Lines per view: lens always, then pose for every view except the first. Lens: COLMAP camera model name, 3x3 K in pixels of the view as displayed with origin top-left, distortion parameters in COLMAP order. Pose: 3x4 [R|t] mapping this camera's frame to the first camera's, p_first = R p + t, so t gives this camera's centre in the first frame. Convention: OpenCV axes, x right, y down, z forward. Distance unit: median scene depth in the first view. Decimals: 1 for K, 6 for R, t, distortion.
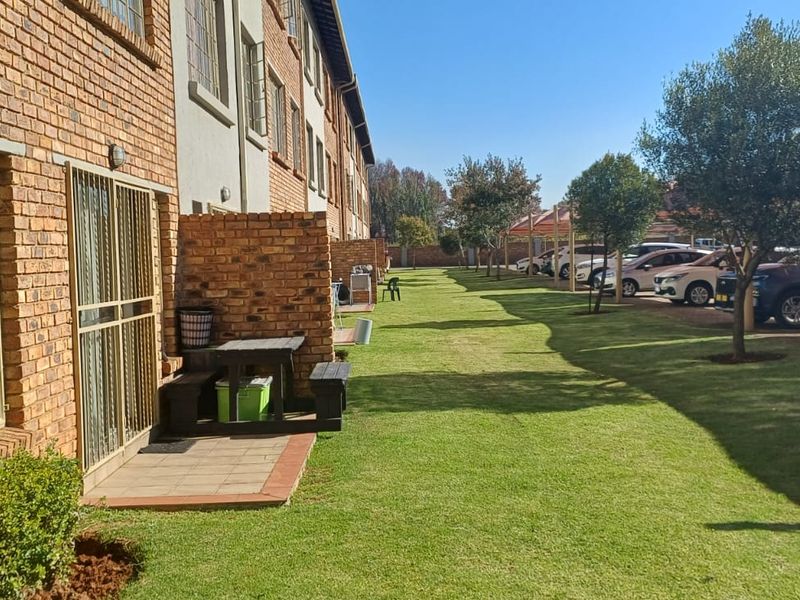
lens RADIAL K [[974.7, 0, 408.6], [0, 974.7, 296.7], [0, 0, 1]] dist [0.097843, 0.000000]
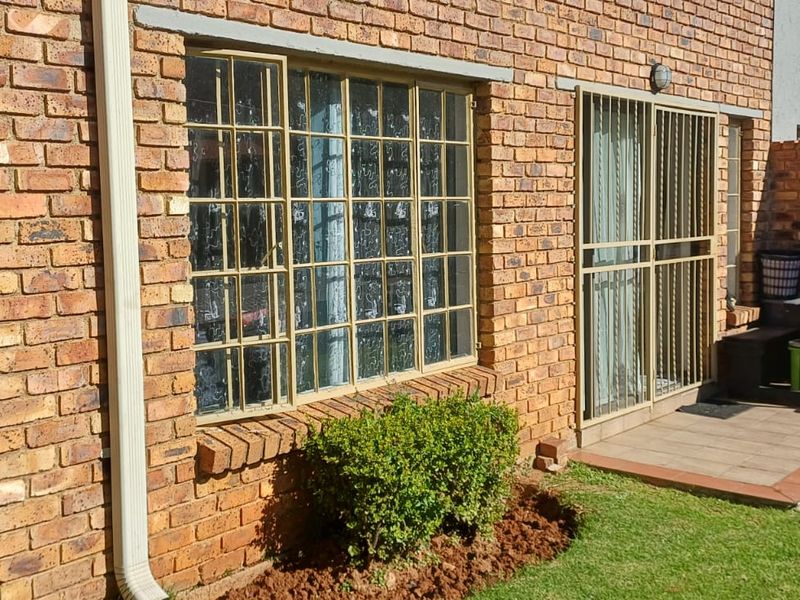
lens RADIAL K [[974.7, 0, 414.1], [0, 974.7, 279.6], [0, 0, 1]] dist [0.097843, 0.000000]
pose [[0.765306, 0.065635, -0.640312, 0.123417], [-0.035708, 0.997585, 0.059578, -0.005636], [0.642675, -0.022731, 0.765801, 0.186846]]
